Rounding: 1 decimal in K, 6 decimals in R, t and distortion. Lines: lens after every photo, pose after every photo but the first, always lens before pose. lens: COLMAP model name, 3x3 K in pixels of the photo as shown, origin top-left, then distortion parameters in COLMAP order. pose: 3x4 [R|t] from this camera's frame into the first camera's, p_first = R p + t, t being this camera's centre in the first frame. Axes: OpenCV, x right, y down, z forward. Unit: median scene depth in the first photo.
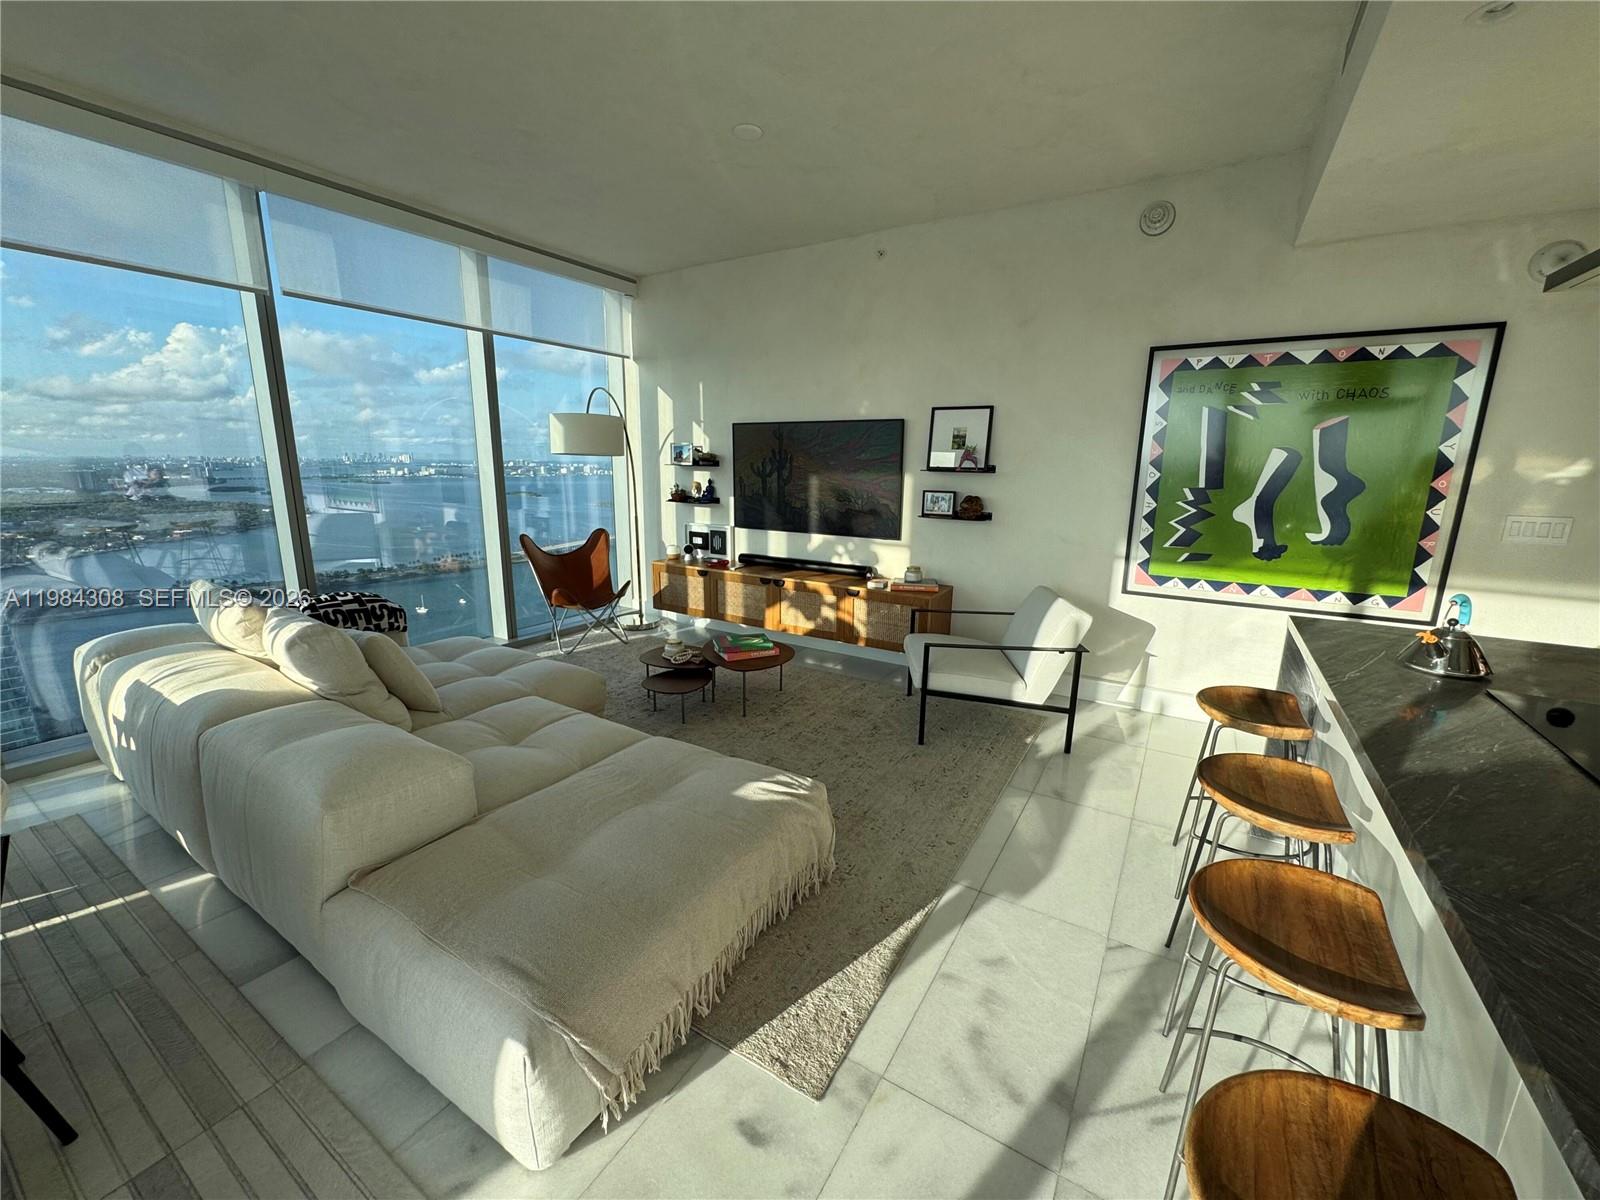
lens RADIAL K [[640.6, 0, 801.1], [0, 640.6, 599.1], [0, 0, 1]] dist [-0.002335, 0.000296]
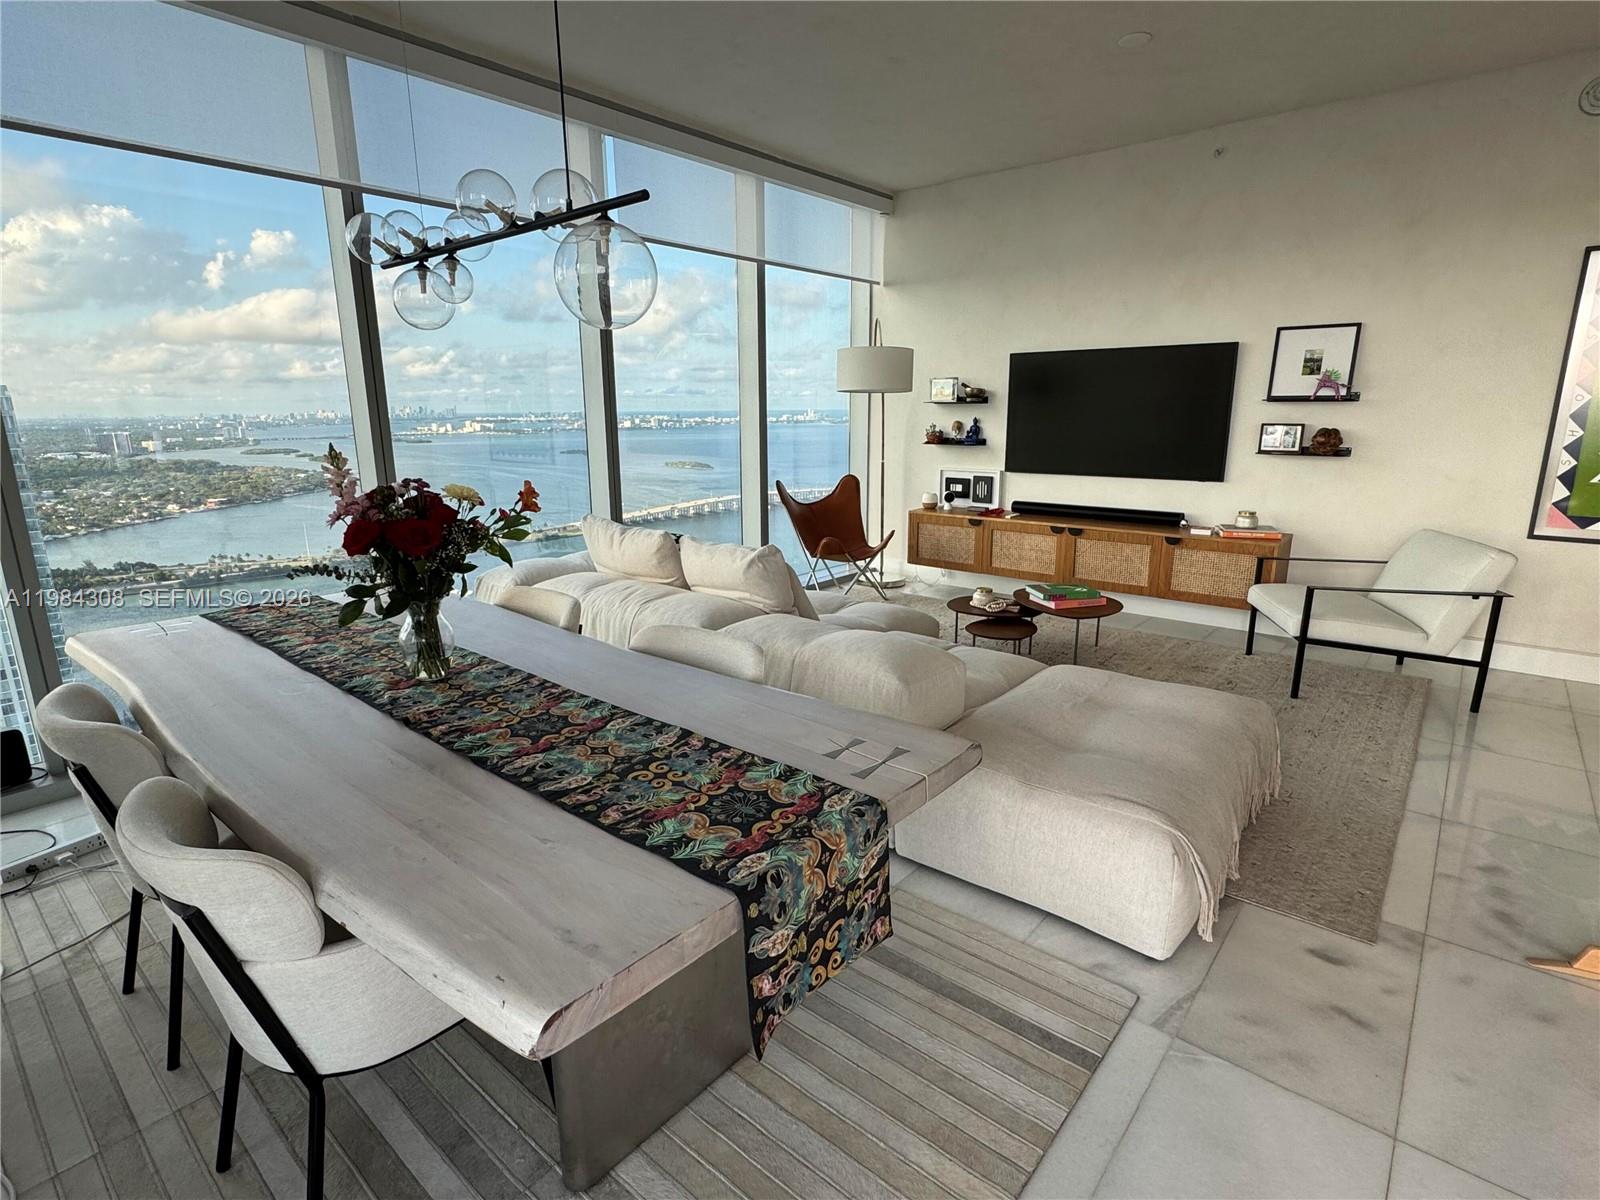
lens RADIAL K [[812.3, 0, 794.4], [0, 812.3, 598.7], [0, 0, 1]] dist [-0.001250, 0.000748]
pose [[0.988677, 0.014682, -0.149341, -0.230949], [-0.011835, 0.999731, 0.019937, 0.046627], [0.149593, -0.017943, 0.988585, -0.166313]]
